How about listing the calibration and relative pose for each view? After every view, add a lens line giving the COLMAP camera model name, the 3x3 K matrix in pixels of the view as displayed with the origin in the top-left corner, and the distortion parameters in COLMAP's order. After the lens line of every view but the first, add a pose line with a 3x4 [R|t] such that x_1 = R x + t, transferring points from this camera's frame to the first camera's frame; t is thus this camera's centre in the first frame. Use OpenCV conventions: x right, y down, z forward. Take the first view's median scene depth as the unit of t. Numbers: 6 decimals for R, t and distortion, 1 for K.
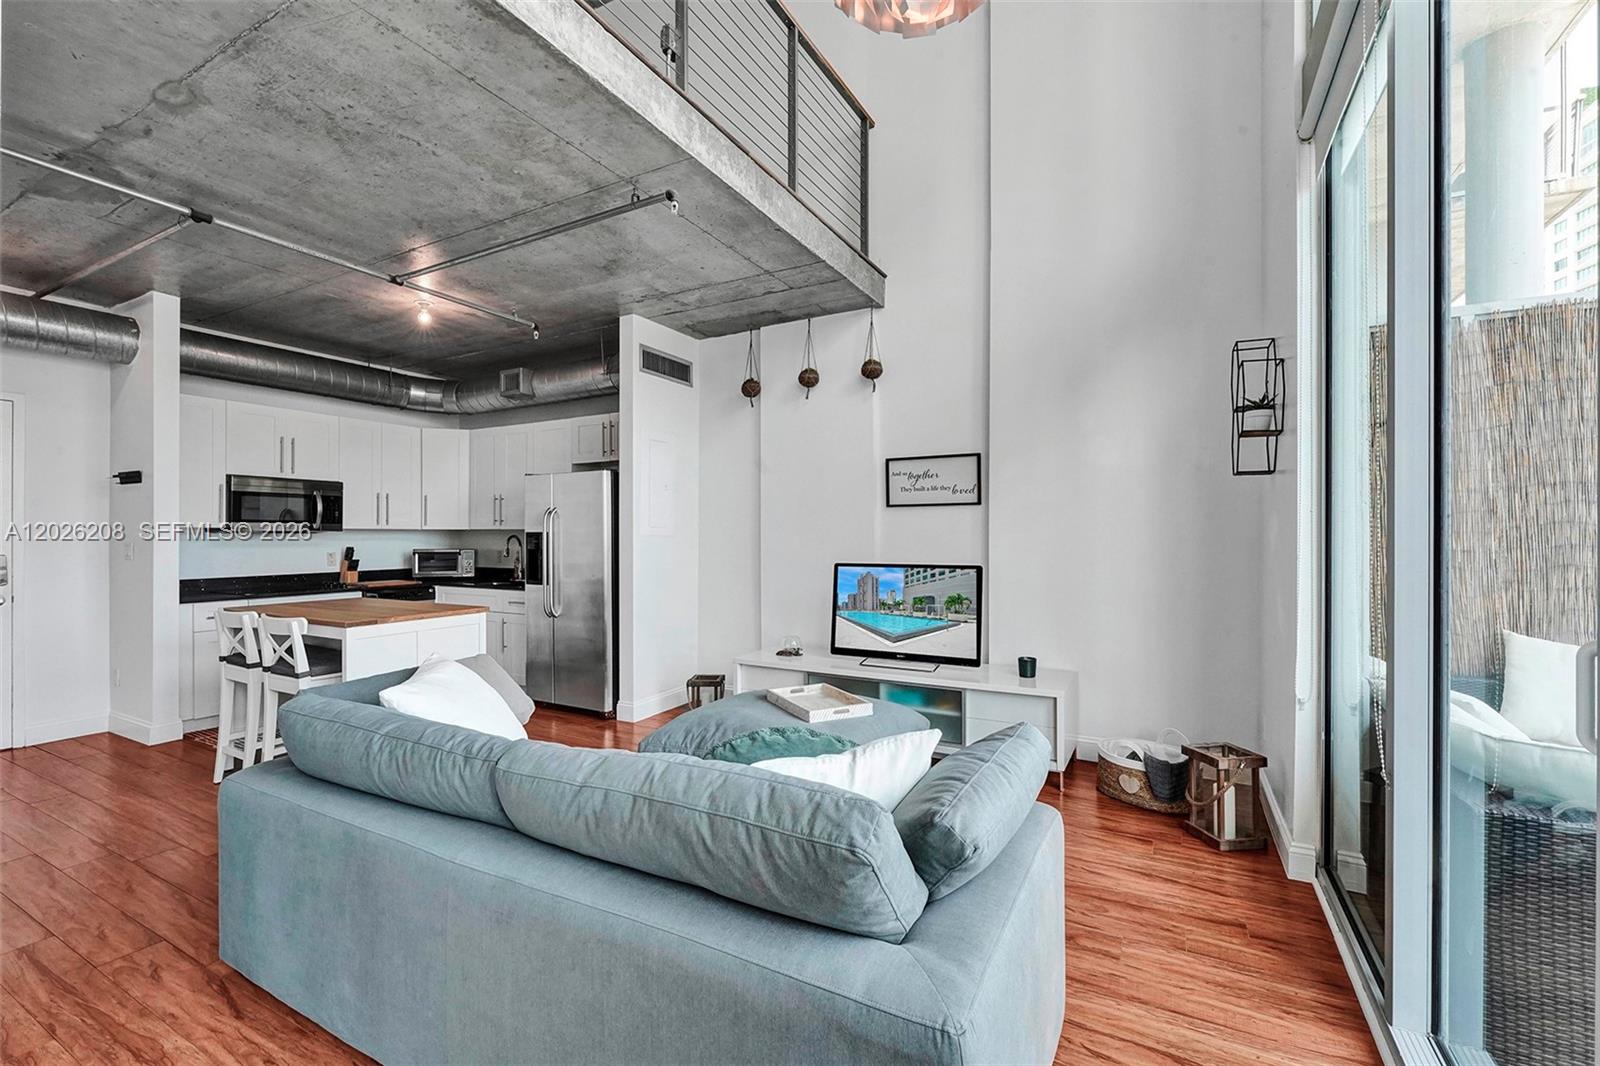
lens RADIAL K [[687.6, 0, 791.4], [0, 687.6, 534.1], [0, 0, 1]] dist [-0.000461, -0.000106]
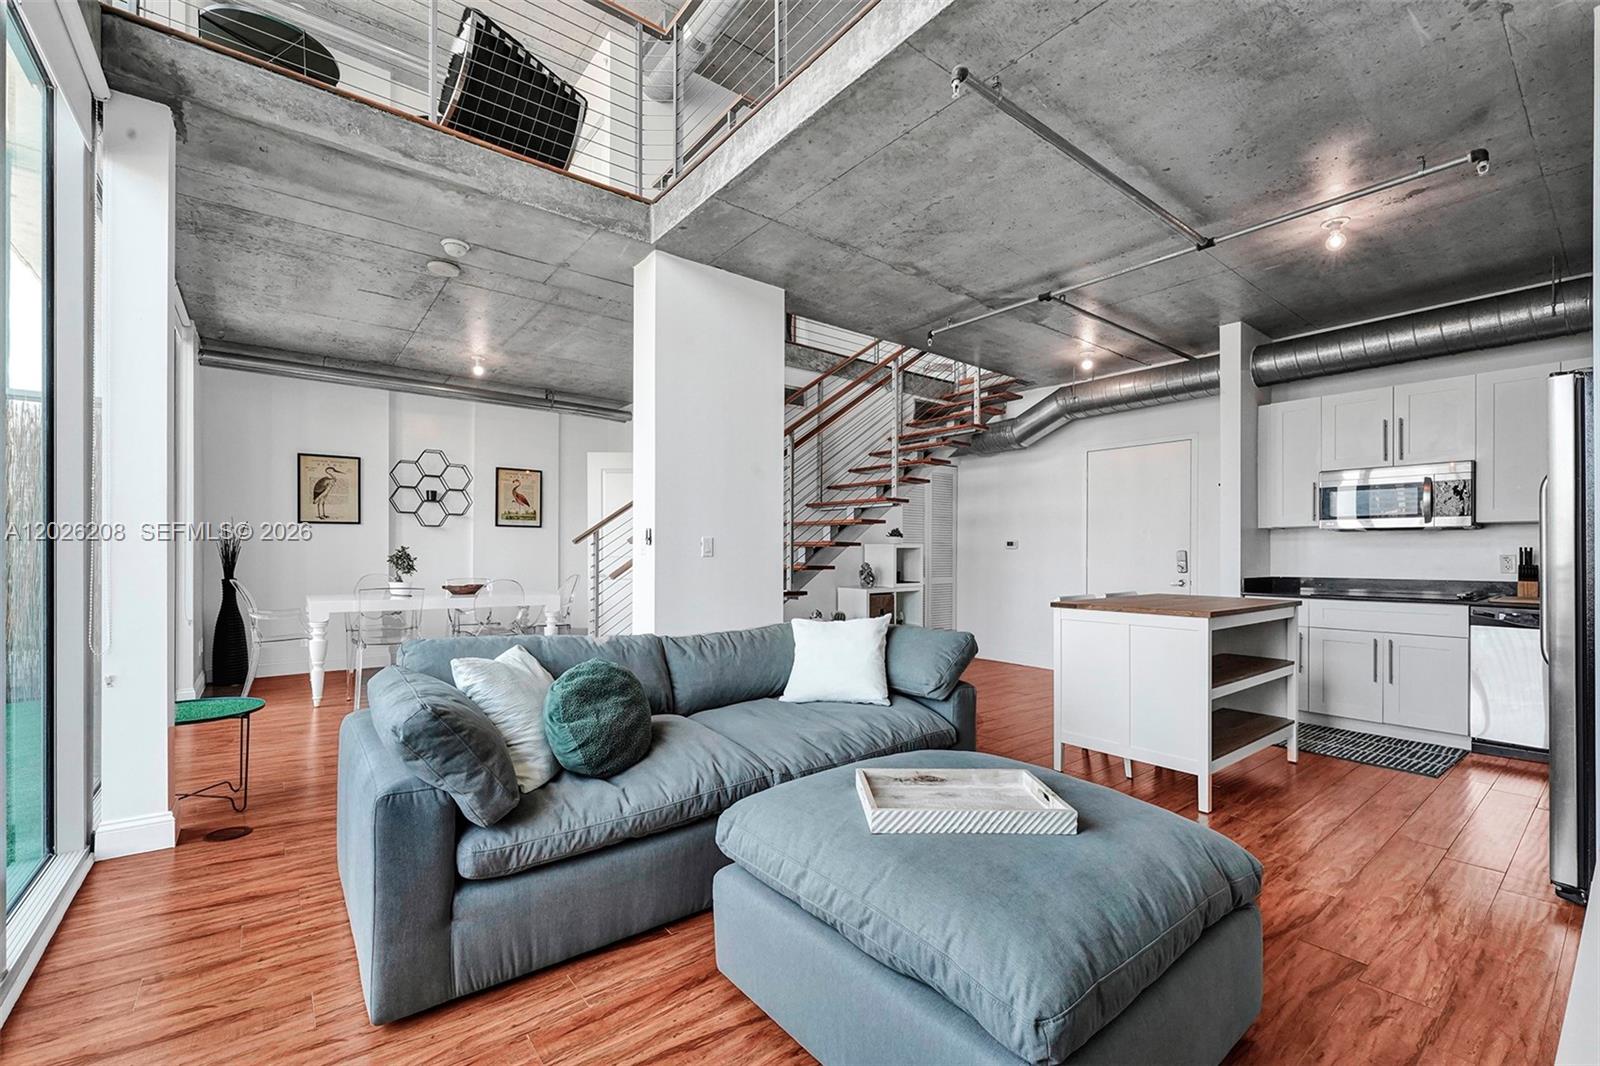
lens RADIAL K [[671.1, 0, 797.9], [0, 671.1, 551.6], [0, 0, 1]] dist [0.001991, 0.000596]
pose [[-0.385331, -0.008121, -0.922743, 0.385559], [-0.001174, 0.999965, -0.008310, 0.037569], [0.922778, -0.002119, -0.385327, 0.738089]]
